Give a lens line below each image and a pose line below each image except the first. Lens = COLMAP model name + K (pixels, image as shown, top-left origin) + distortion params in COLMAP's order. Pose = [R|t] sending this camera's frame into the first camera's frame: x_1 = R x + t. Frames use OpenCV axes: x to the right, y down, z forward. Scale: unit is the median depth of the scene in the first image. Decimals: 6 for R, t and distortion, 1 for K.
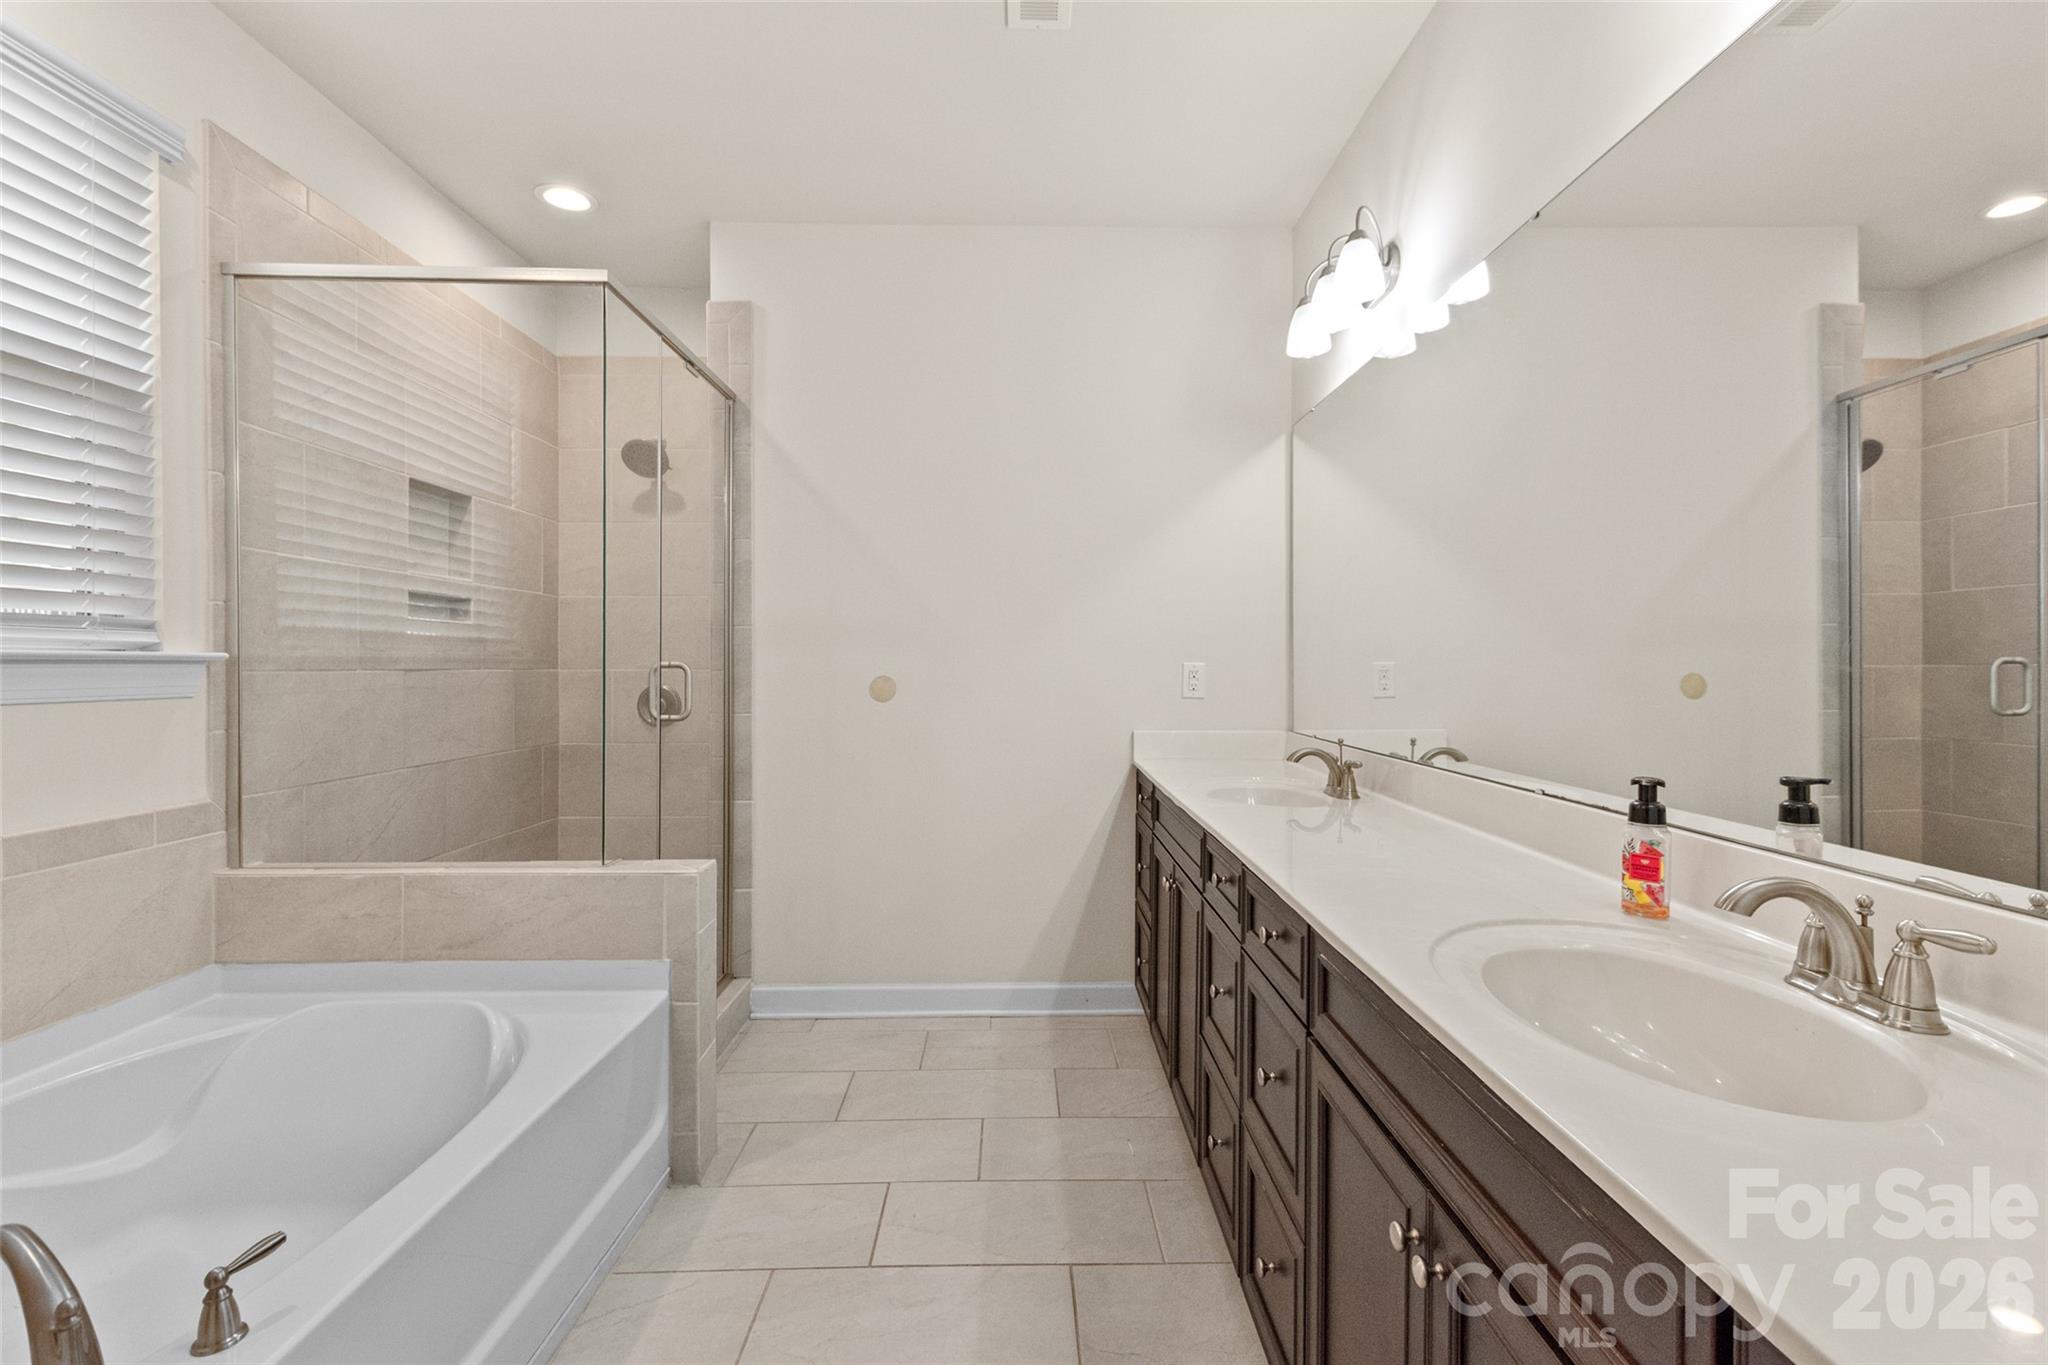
lens RADIAL K [[930.3, 0, 1029.1], [0, 930.3, 667.9], [0, 0, 1]] dist [0.009083, -0.000196]
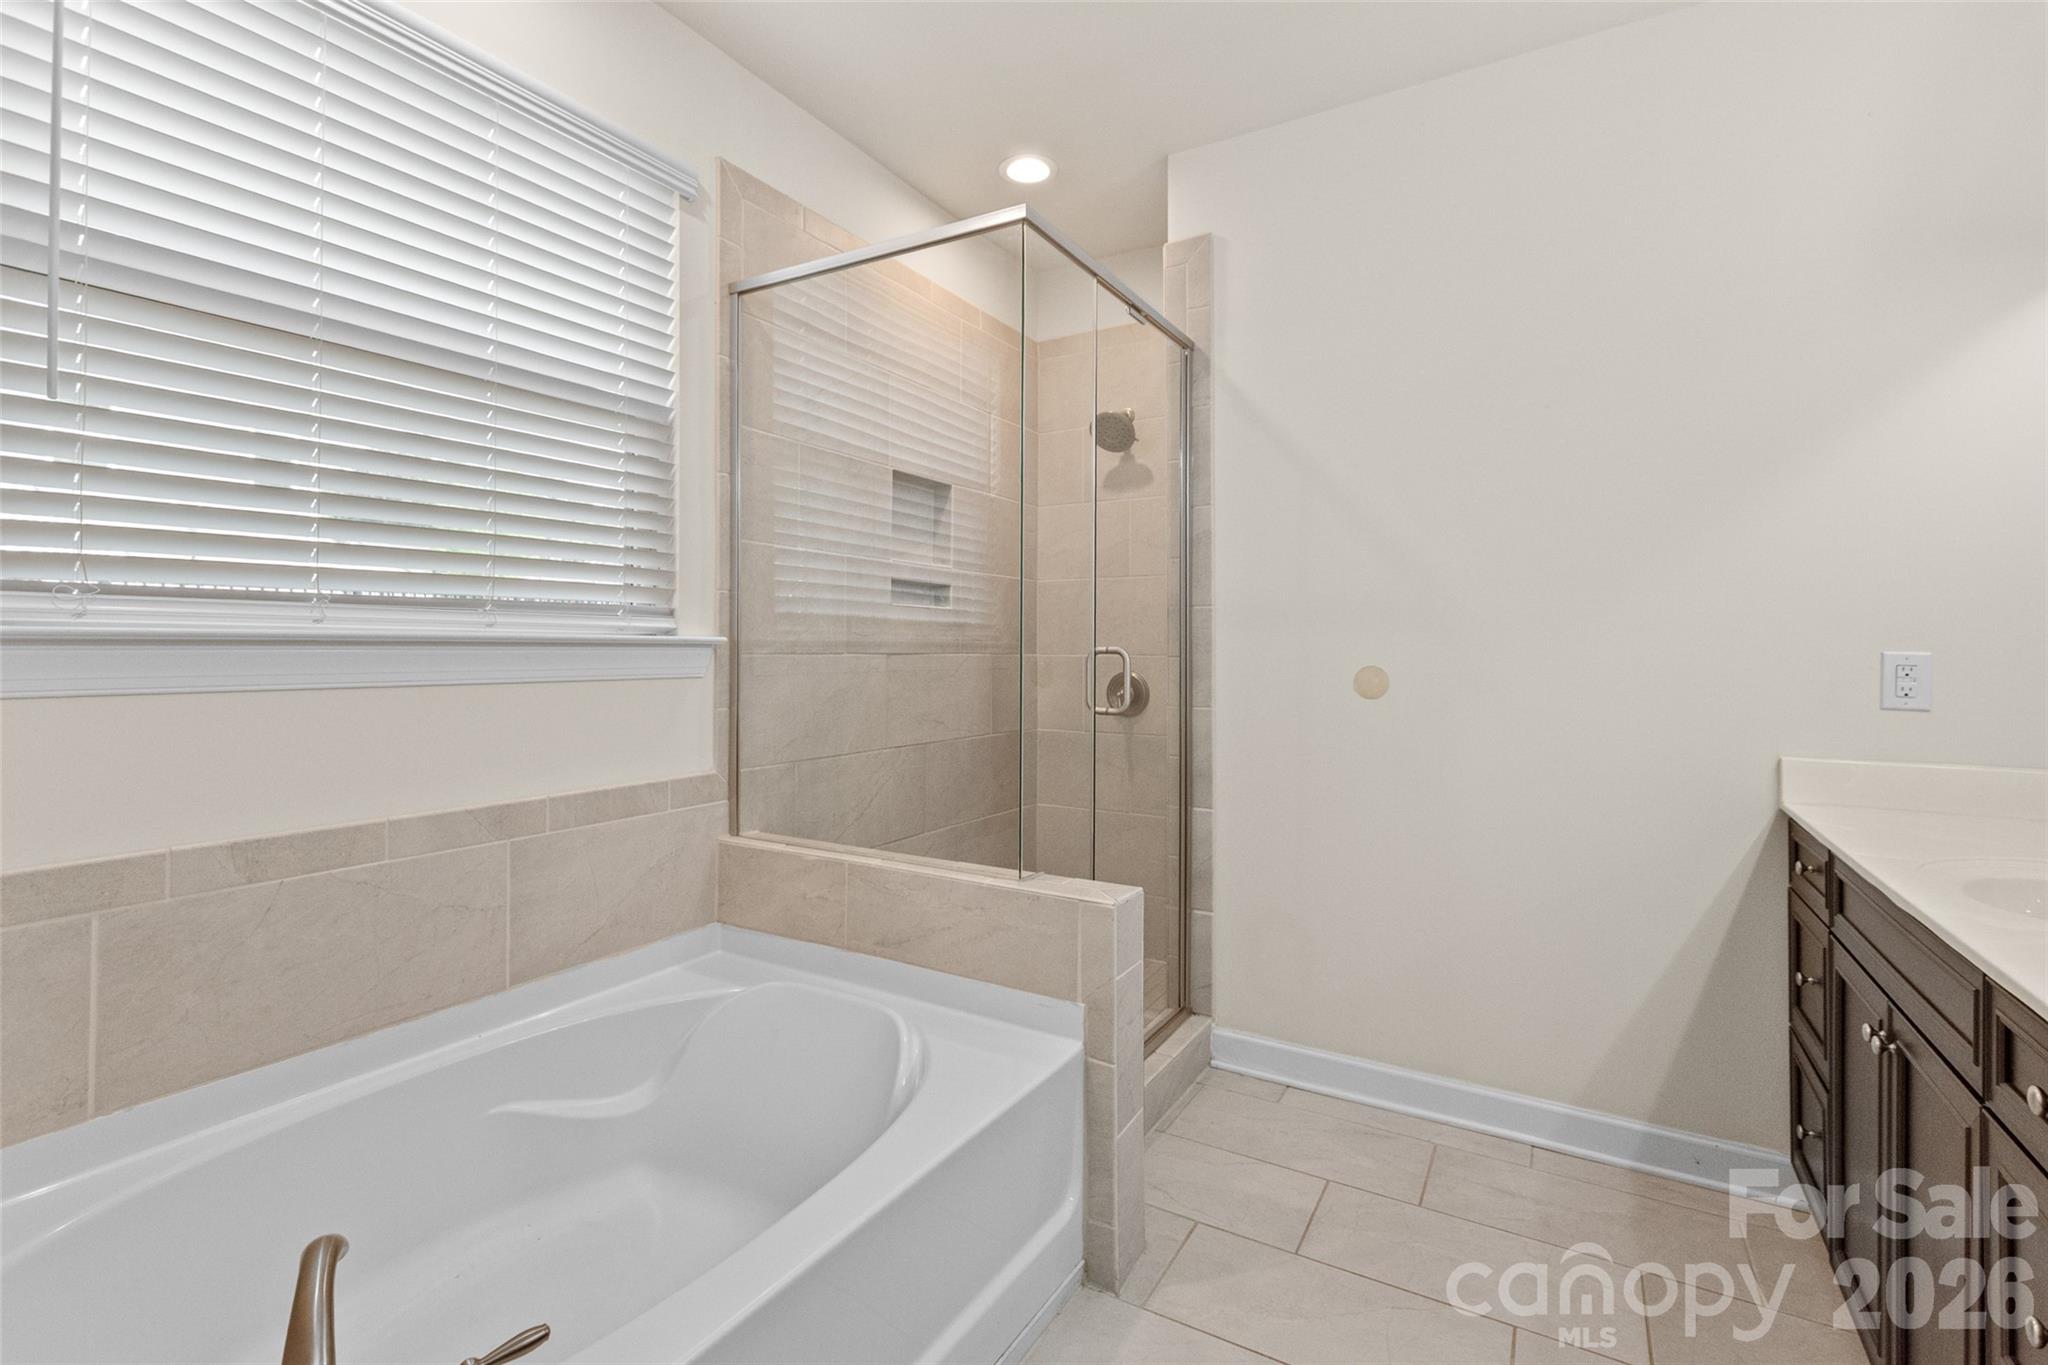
lens RADIAL K [[931.1, 0, 1027.6], [0, 931.1, 626.5], [0, 0, 1]] dist [0.010529, -0.000133]
pose [[0.855067, -0.007587, -0.518463, 0.005401], [-0.007817, 0.999591, -0.027521, -0.001426], [0.518459, 0.027585, 0.854657, 0.245465]]
